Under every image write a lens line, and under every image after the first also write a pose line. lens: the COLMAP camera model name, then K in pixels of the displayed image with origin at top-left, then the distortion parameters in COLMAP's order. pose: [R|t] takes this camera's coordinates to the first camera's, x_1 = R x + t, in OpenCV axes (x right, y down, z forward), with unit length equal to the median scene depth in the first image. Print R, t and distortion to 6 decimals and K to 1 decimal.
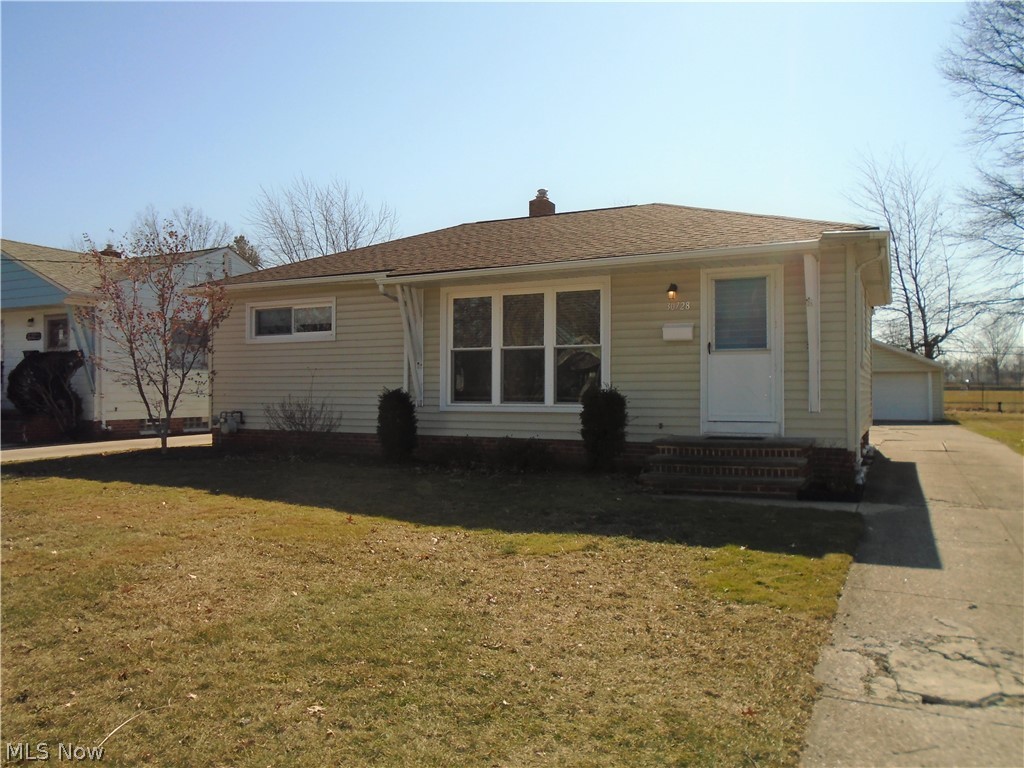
lens RADIAL K [[761.1, 0, 512.0], [0, 761.1, 384.0], [0, 0, 1]] dist [-0.038732, -0.000297]
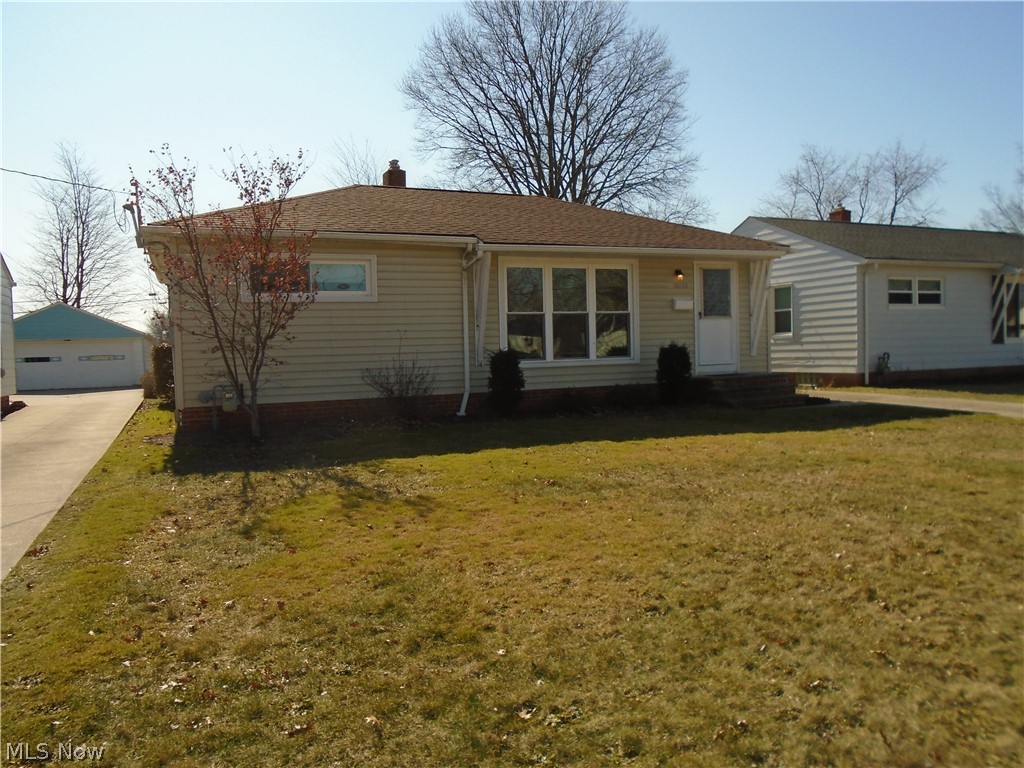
lens RADIAL K [[761.1, 0, 512.0], [0, 761.1, 384.0], [0, 0, 1]] dist [-0.038732, -0.000297]
pose [[0.650655, -0.053236, 0.757505, -0.984749], [0.023042, 0.998464, 0.050379, 0.002038], [-0.759024, -0.015325, 0.650882, 0.290647]]
